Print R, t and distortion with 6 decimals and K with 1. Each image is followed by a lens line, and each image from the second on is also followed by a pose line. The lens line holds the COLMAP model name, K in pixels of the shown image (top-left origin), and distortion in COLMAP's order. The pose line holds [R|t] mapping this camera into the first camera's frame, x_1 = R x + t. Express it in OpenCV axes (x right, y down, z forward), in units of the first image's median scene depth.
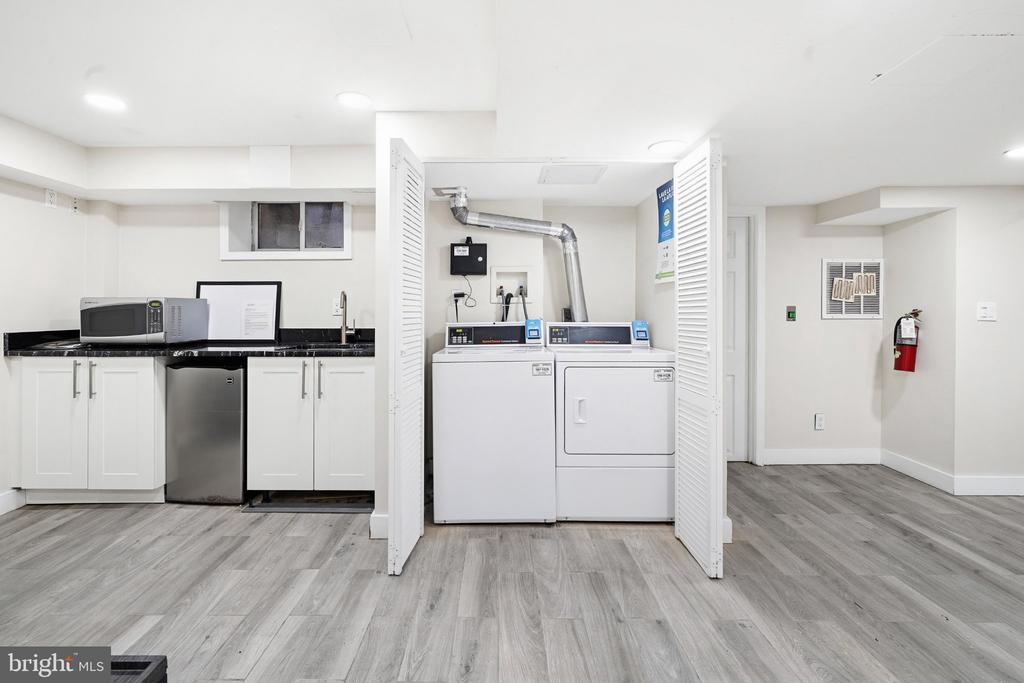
lens RADIAL K [[464.2, 0, 510.0], [0, 464.2, 311.5], [0, 0, 1]] dist [0.000228, 0.000385]
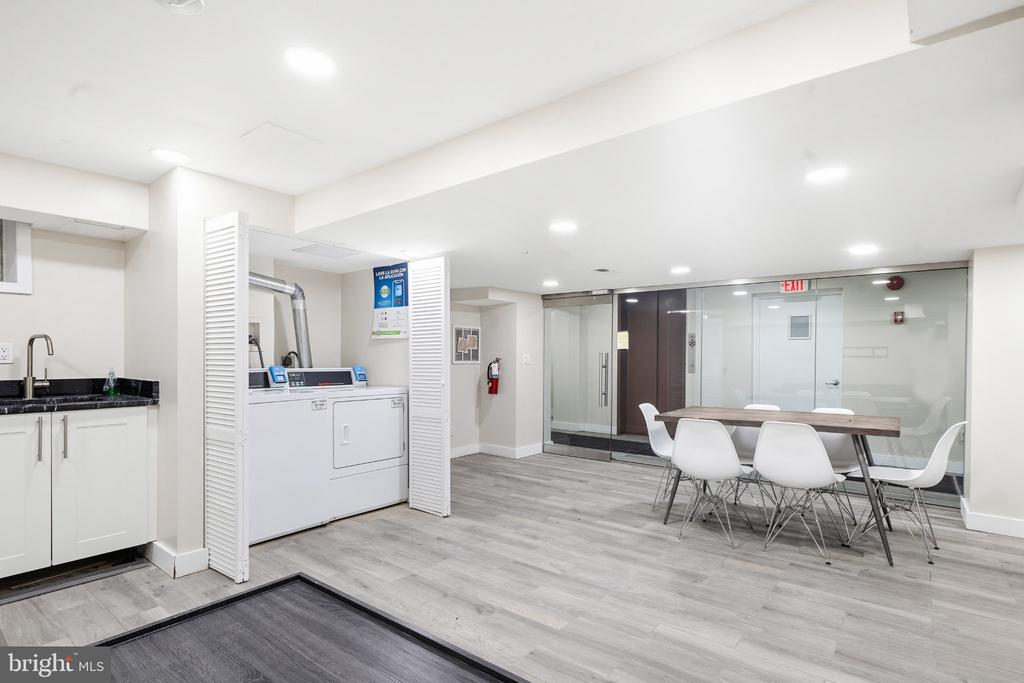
lens RADIAL K [[500.6, 0, 512.0], [0, 500.6, 360.7], [0, 0, 1]] dist [0.000201, 0.000084]
pose [[0.635506, -0.002331, 0.772092, -0.610077], [-0.002161, 0.999986, 0.004797, -0.004016], [-0.772093, -0.004717, 0.635493, -0.259187]]
